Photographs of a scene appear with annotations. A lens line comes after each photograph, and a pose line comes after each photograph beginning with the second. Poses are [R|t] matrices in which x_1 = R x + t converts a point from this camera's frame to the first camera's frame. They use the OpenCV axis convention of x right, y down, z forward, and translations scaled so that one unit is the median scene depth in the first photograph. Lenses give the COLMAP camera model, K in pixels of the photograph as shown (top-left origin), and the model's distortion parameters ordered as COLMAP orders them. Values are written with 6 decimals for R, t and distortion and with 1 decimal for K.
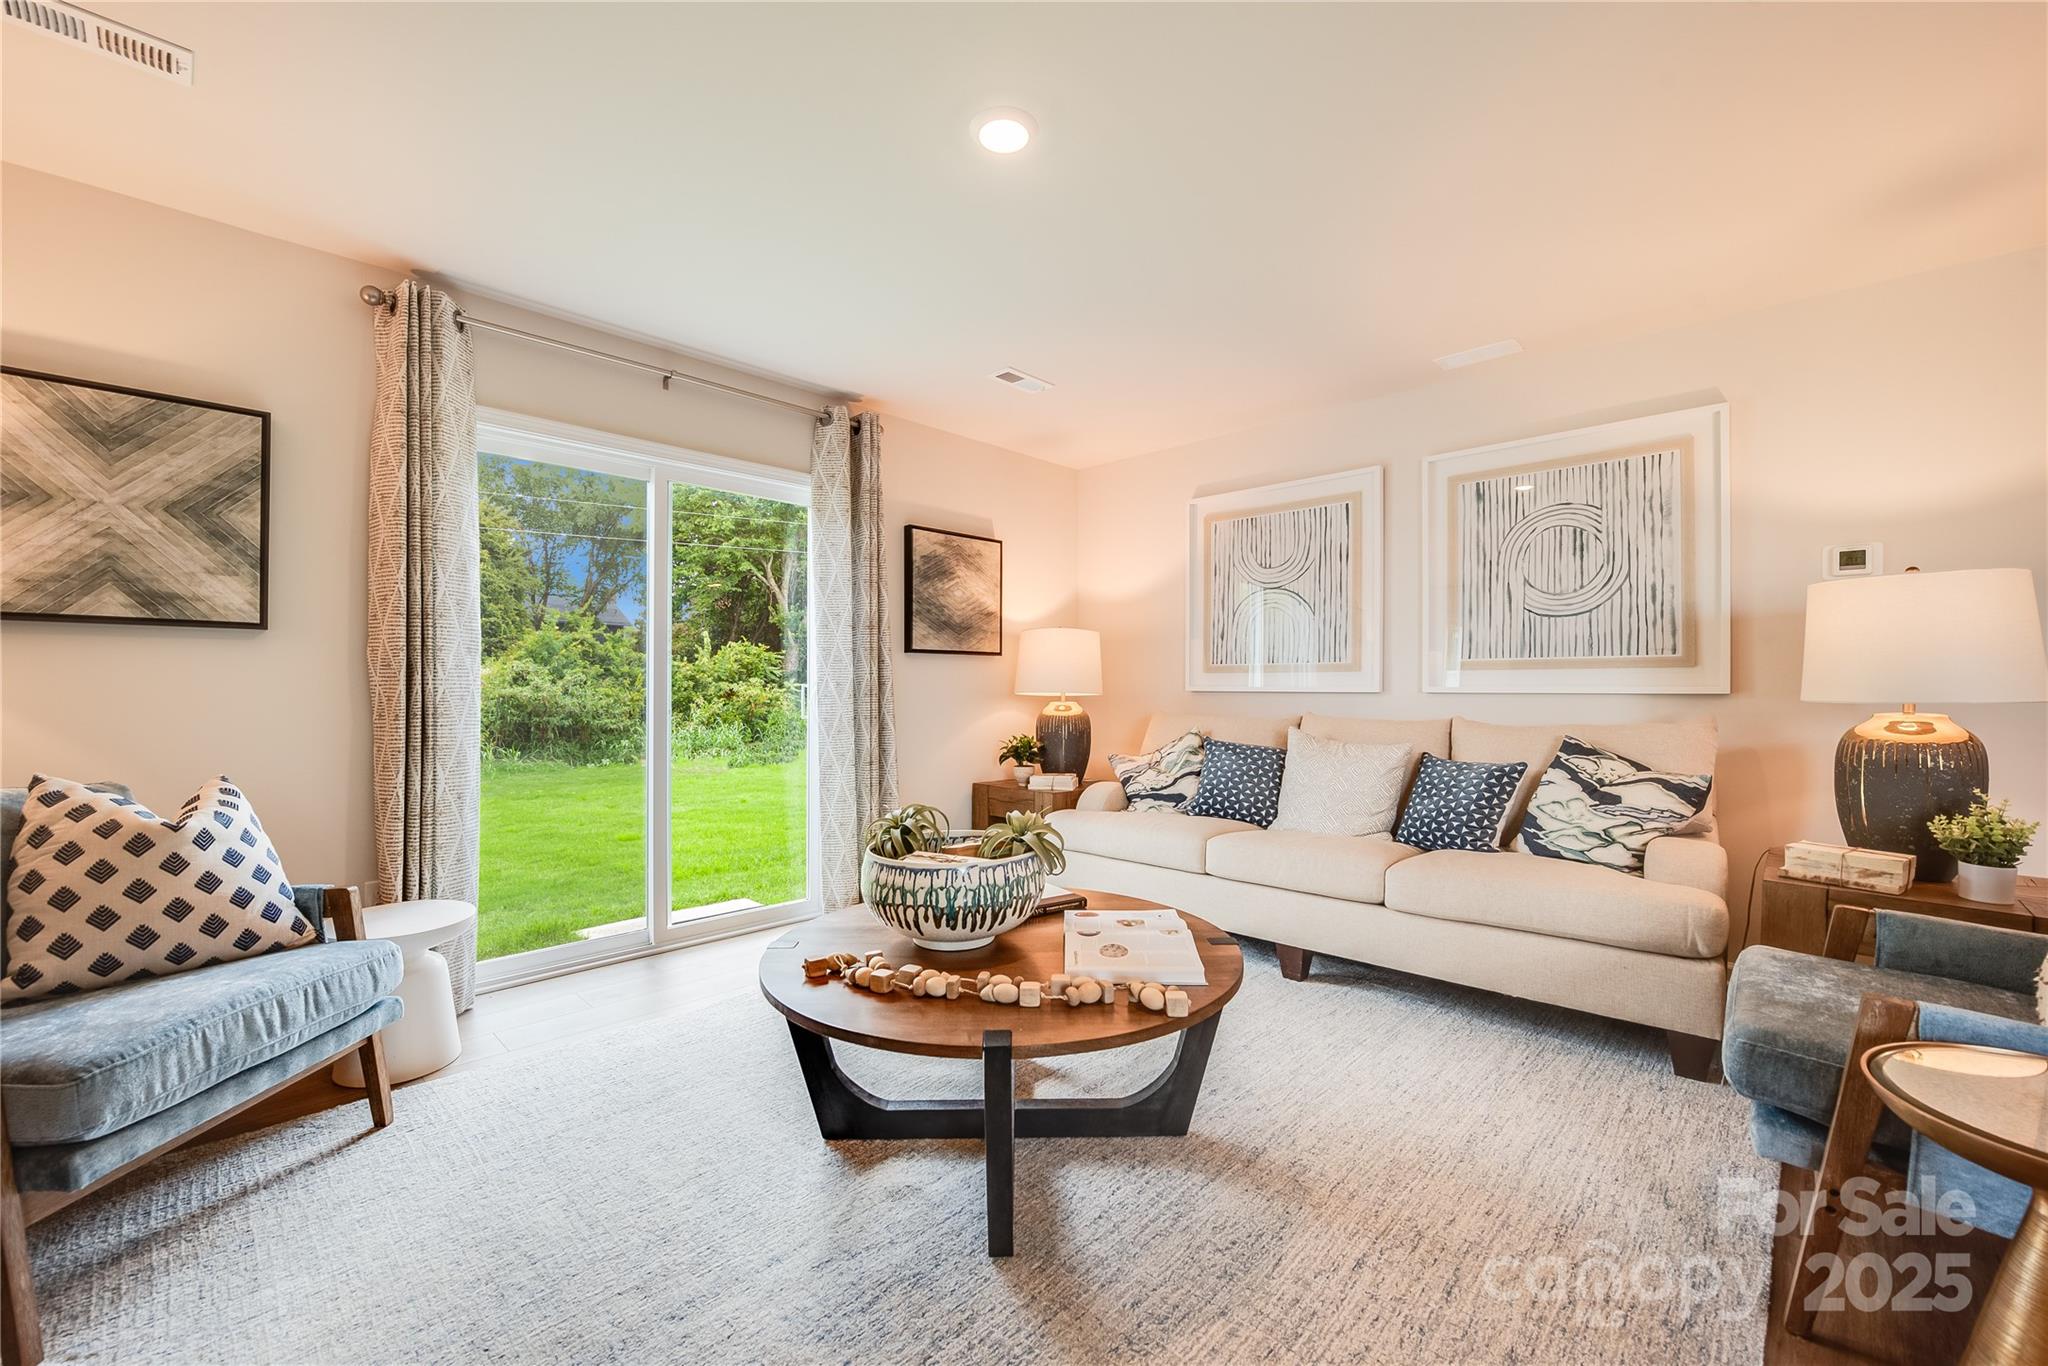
lens RADIAL K [[820.6, 0, 1025.0], [0, 820.6, 680.5], [0, 0, 1]] dist [-0.000807, -0.000290]
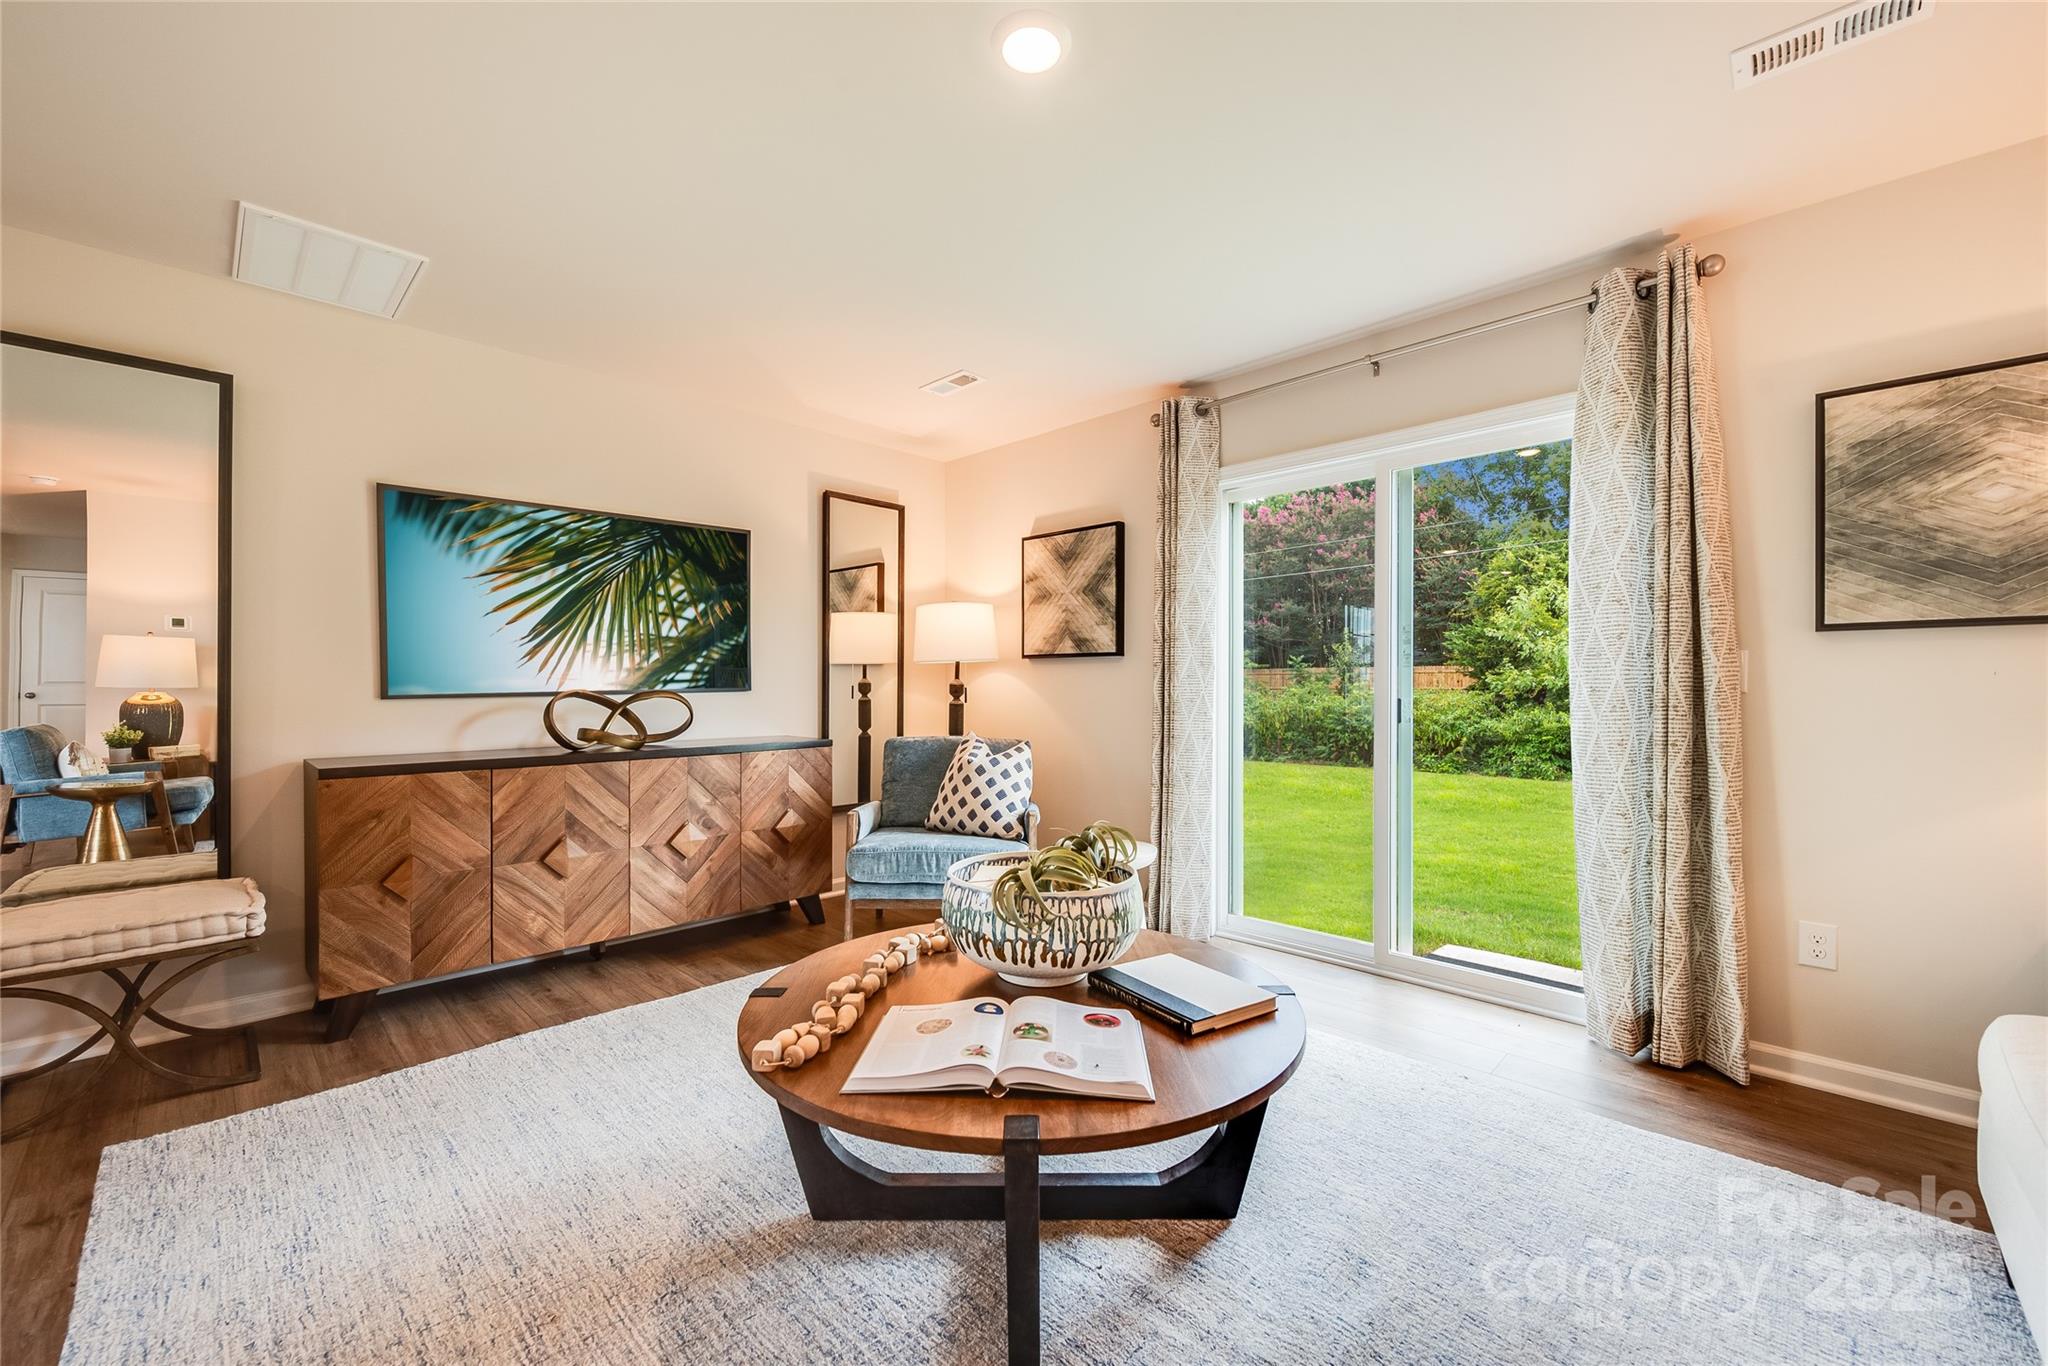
lens RADIAL K [[820.6, 0, 1022.9], [0, 820.6, 692.8], [0, 0, 1]] dist [-0.000807, -0.000290]
pose [[-0.001770, 0.005001, -0.999986, 0.694594], [0.005854, 0.999970, 0.004991, 0.001355], [0.999981, -0.005845, -0.001799, 0.822158]]
